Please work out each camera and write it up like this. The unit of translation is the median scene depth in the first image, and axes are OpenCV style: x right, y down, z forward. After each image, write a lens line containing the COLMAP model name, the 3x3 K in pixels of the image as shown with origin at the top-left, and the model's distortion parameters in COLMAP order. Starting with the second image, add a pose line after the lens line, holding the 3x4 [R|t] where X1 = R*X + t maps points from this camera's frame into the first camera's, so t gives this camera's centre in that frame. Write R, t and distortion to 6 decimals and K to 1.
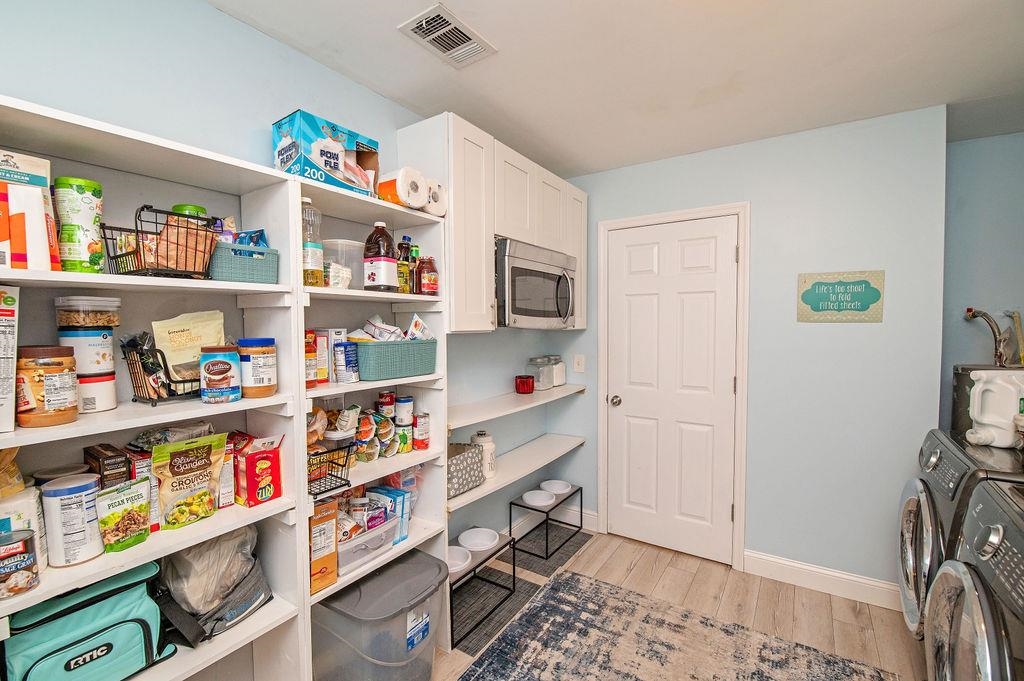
lens RADIAL K [[453.3, 0, 511.7], [0, 453.3, 345.4], [0, 0, 1]] dist [0.000209, -0.011316]
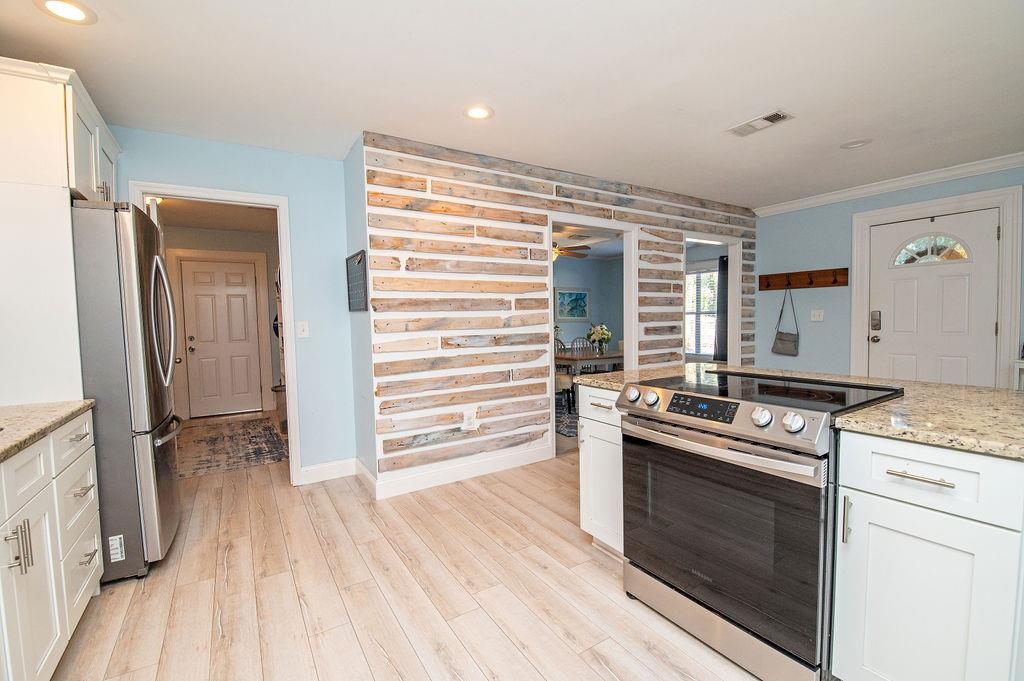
lens RADIAL K [[440.7, 0, 513.9], [0, 440.7, 338.7], [0, 0, 1]] dist [-0.002803, -0.009344]
pose [[-0.402082, 0.058519, -0.913732, 1.285986], [-0.029011, 0.996640, 0.076595, -0.051109], [0.915144, 0.057305, -0.399033, 2.542902]]
